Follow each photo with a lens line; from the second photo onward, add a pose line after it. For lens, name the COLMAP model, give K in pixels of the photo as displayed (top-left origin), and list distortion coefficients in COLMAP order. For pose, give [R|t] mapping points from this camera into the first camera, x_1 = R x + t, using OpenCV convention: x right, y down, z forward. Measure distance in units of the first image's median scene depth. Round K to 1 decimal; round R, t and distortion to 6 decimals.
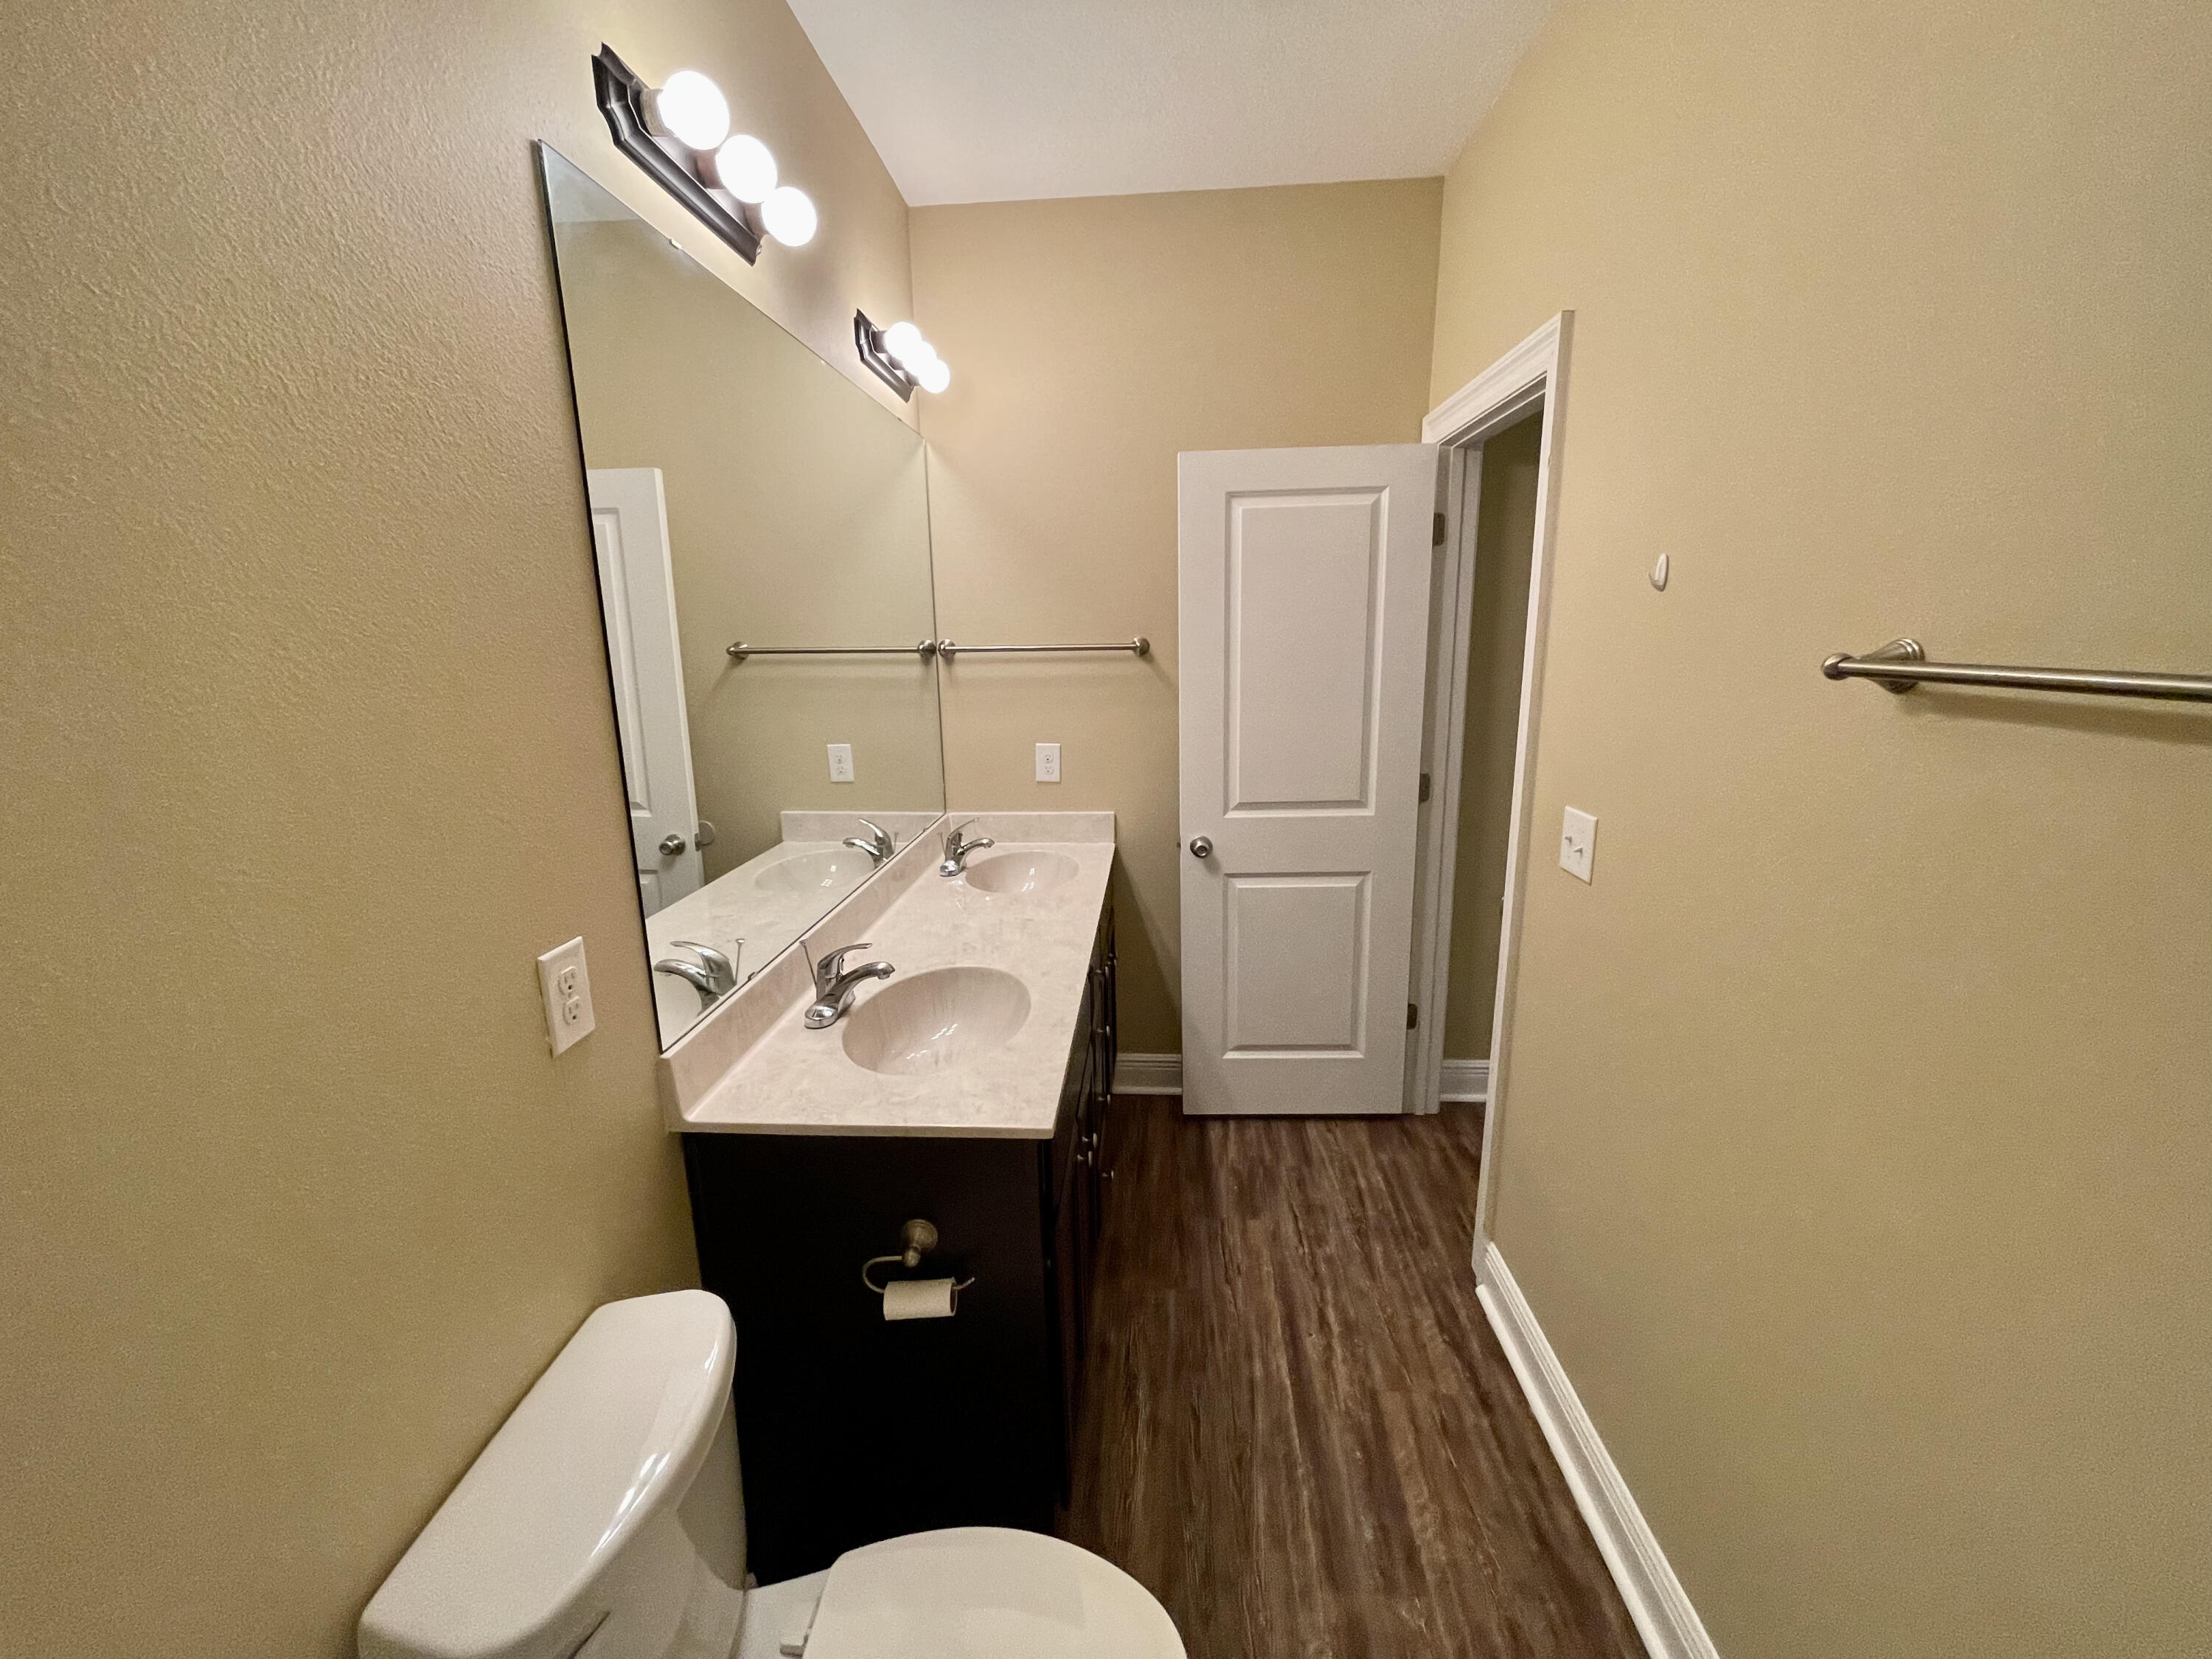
lens RADIAL K [[877.8, 0, 1087.5], [0, 877.8, 826.8], [0, 0, 1]] dist [0.000666, 0.000493]
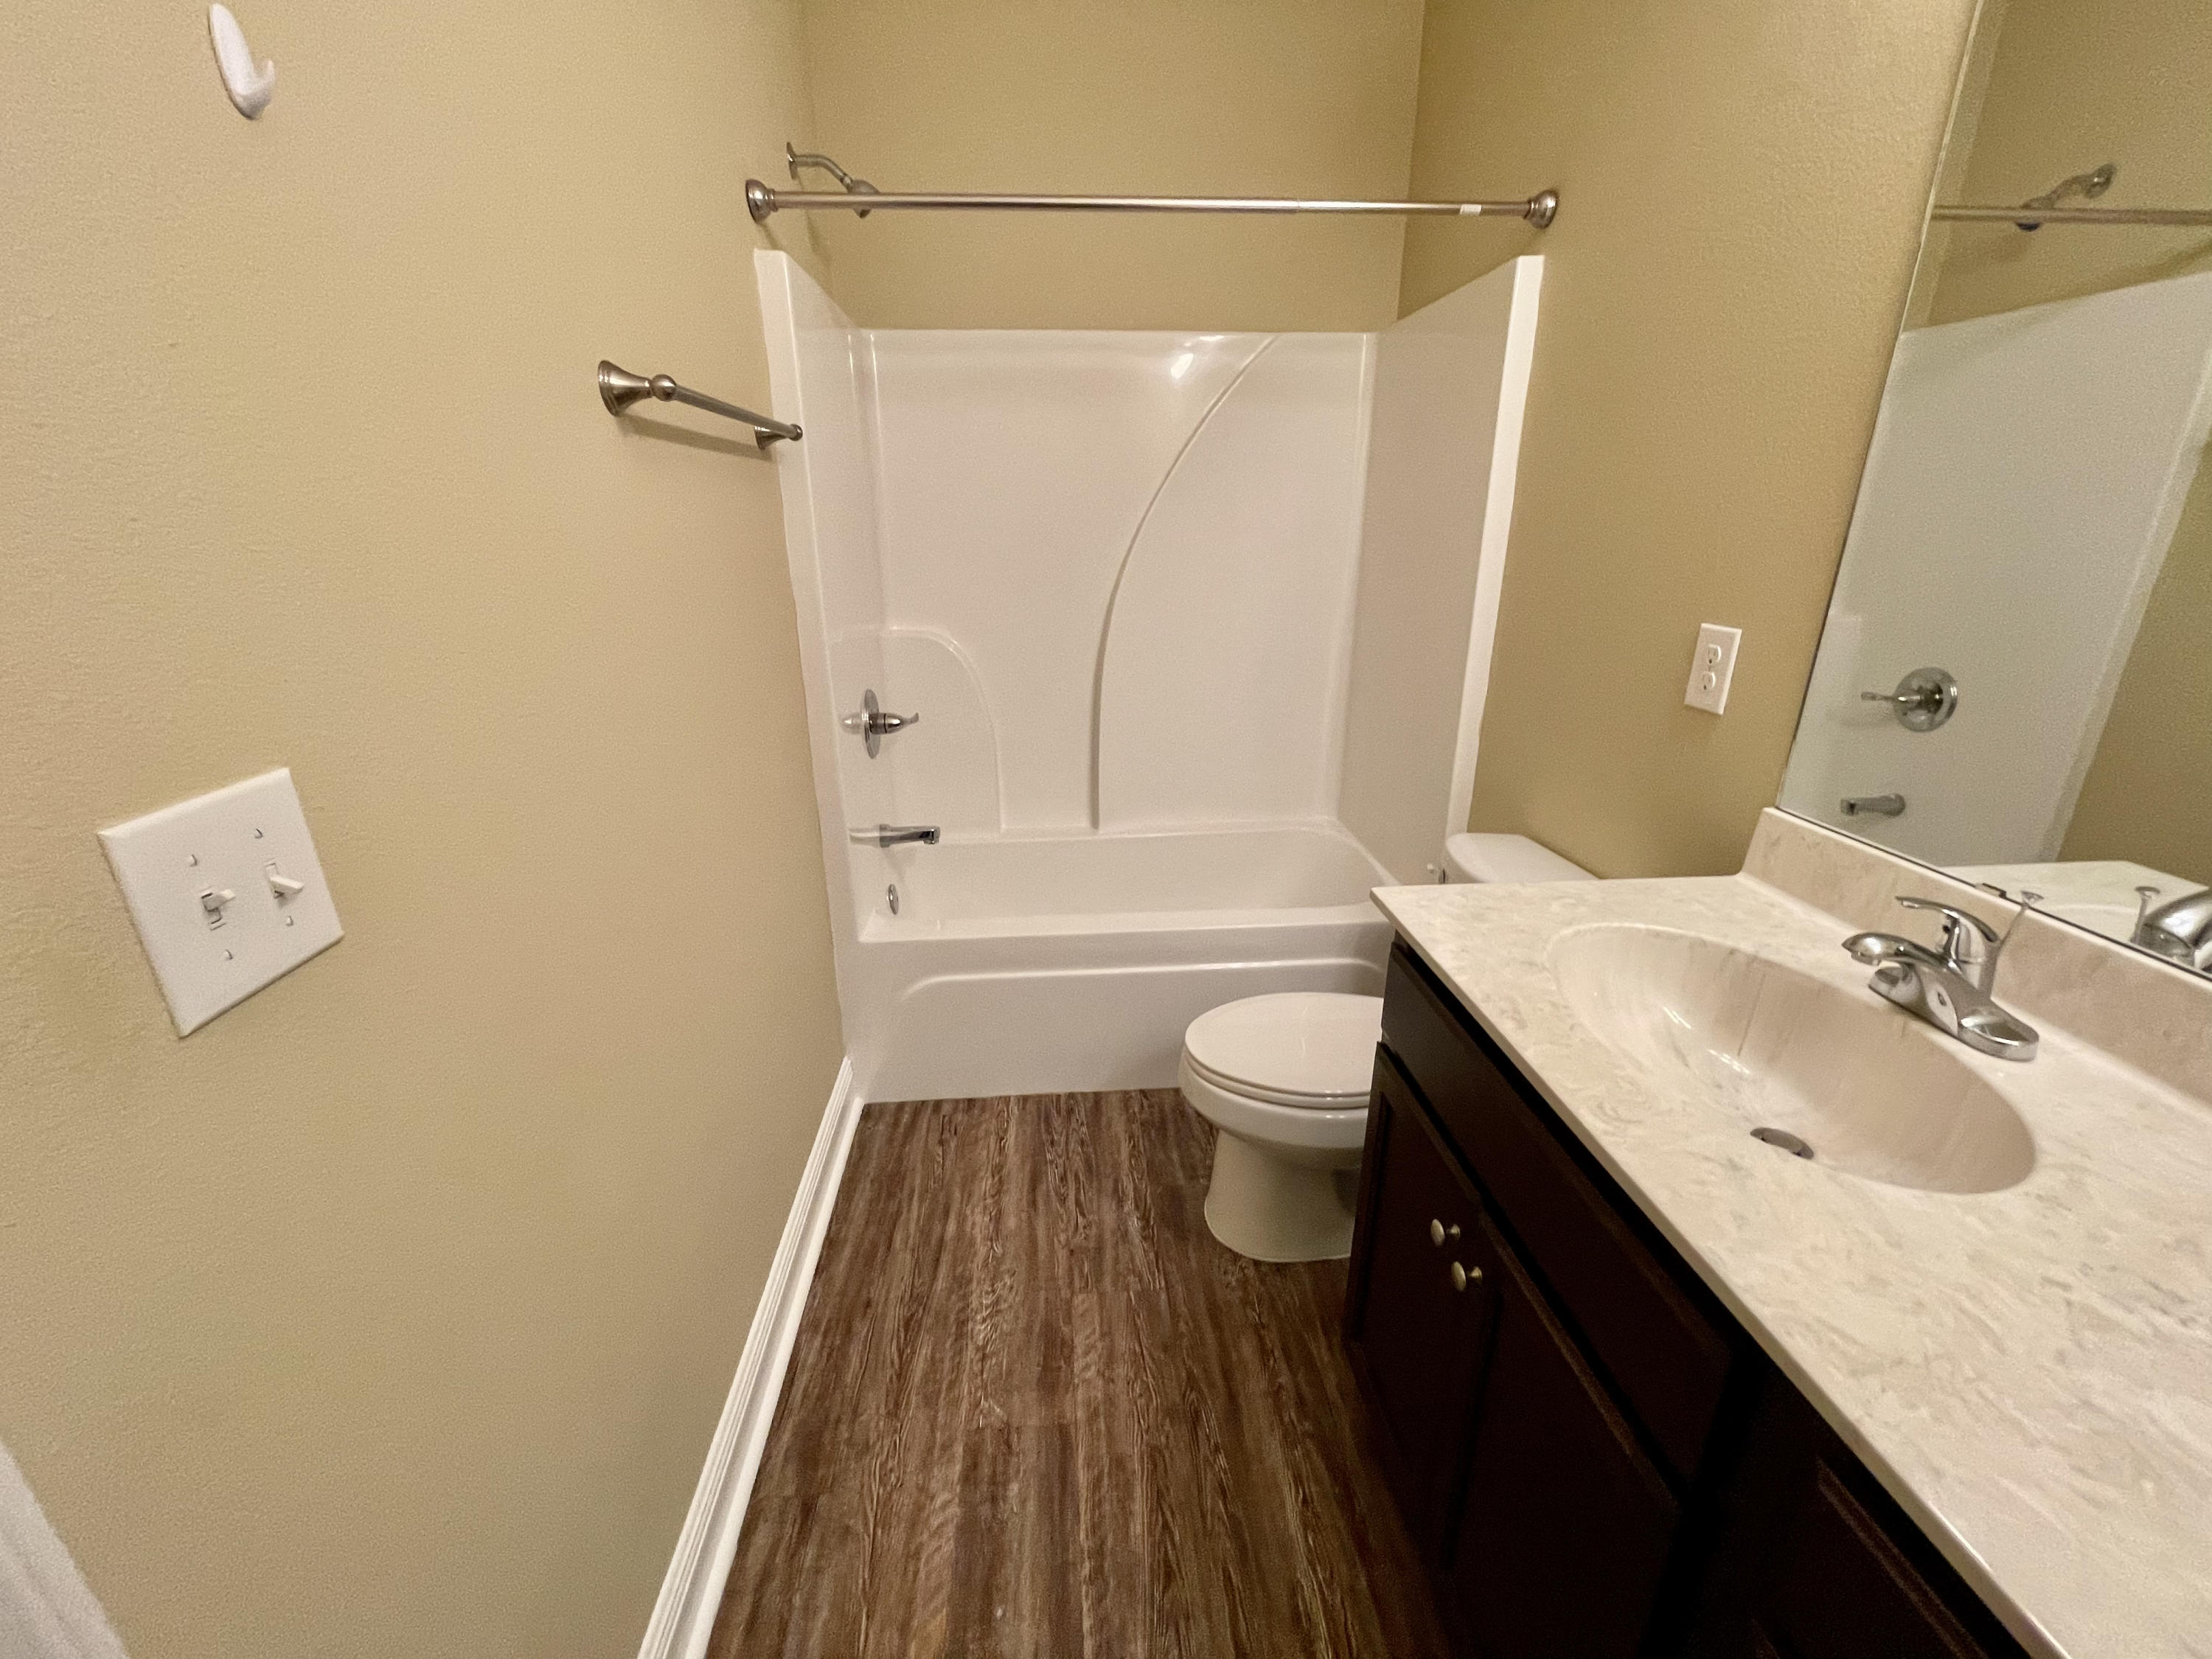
lens RADIAL K [[895.0, 0, 1104.4], [0, 895.0, 840.0], [0, 0, 1]] dist [-0.001978, 0.000431]
pose [[-0.986610, 0.078078, -0.143191, 0.305811], [-0.008199, 0.853108, 0.521669, -0.173105], [0.162888, 0.515858, -0.841046, 1.404880]]
